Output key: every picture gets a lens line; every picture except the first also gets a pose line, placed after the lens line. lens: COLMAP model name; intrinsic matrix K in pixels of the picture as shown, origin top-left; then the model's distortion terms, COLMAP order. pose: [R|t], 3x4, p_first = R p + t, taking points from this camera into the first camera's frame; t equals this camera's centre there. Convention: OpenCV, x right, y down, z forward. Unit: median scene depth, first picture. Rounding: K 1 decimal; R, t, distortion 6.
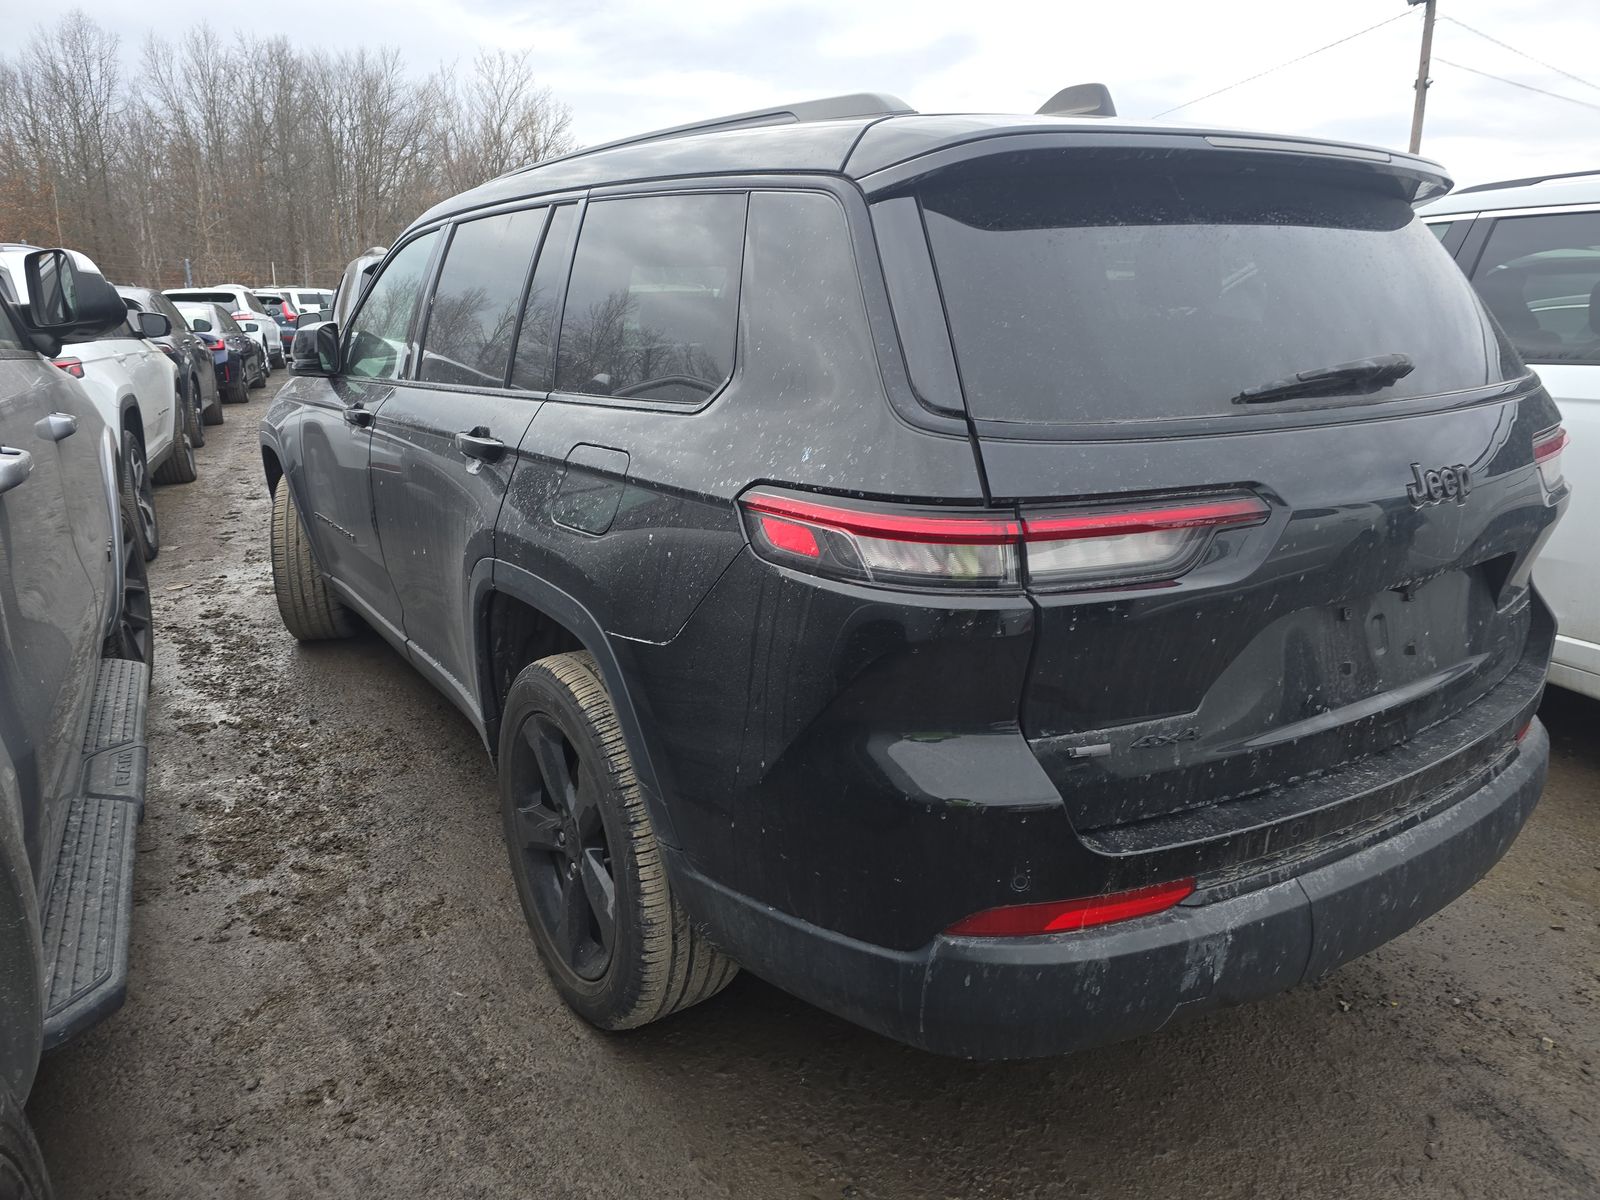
lens RADIAL K [[1072.1, 0, 794.8], [0, 1072.1, 597.2], [0, 0, 1]] dist [0.062667, -0.057274]
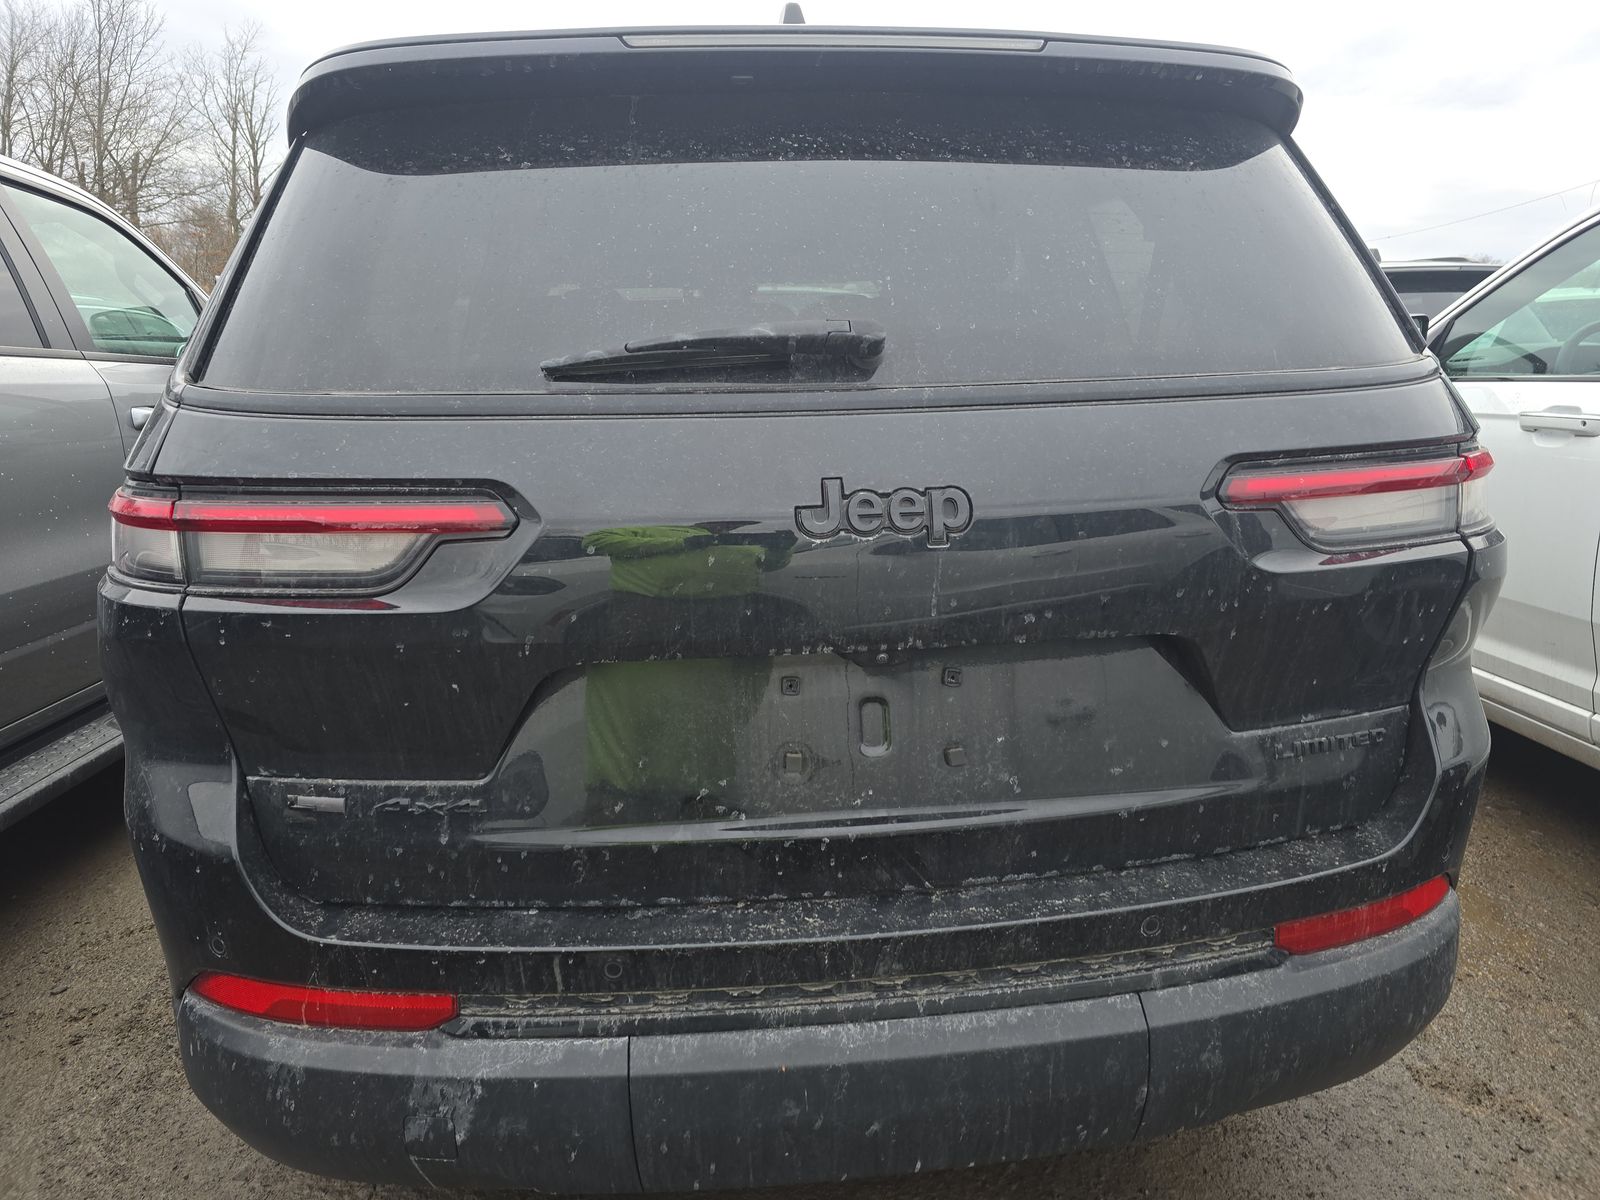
lens RADIAL K [[1072.1, 0, 794.8], [0, 1072.1, 597.2], [0, 0, 1]] dist [0.062667, -0.057274]
pose [[0.892227, 0.093353, -0.441833, 0.899953], [-0.111280, 0.993679, -0.014768, -0.036185], [0.437662, 0.062343, 0.896976, 0.406626]]
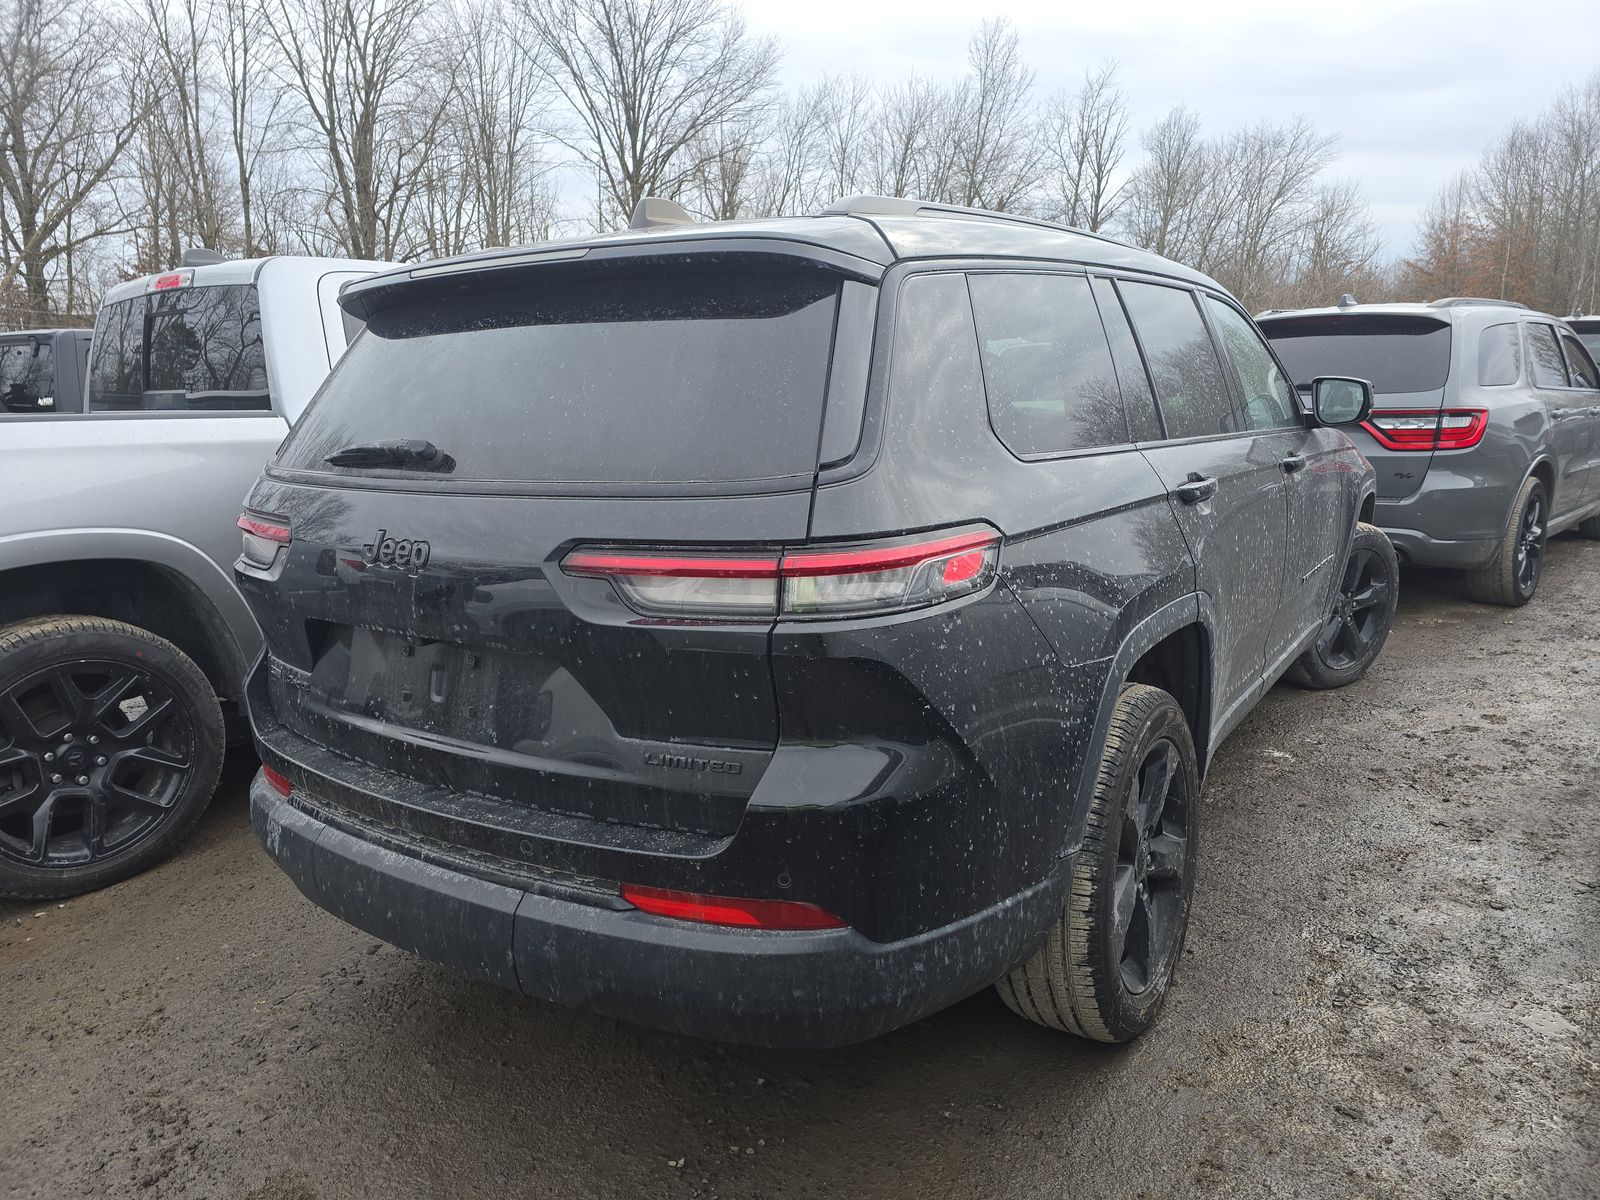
lens RADIAL K [[1072.1, 0, 794.8], [0, 1072.1, 597.2], [0, 0, 1]] dist [0.062667, -0.057274]
pose [[0.373502, 0.179694, -0.910058, 1.934417], [-0.219348, 0.970345, 0.101573, -0.286115], [0.901323, 0.161681, 0.401841, 0.993677]]
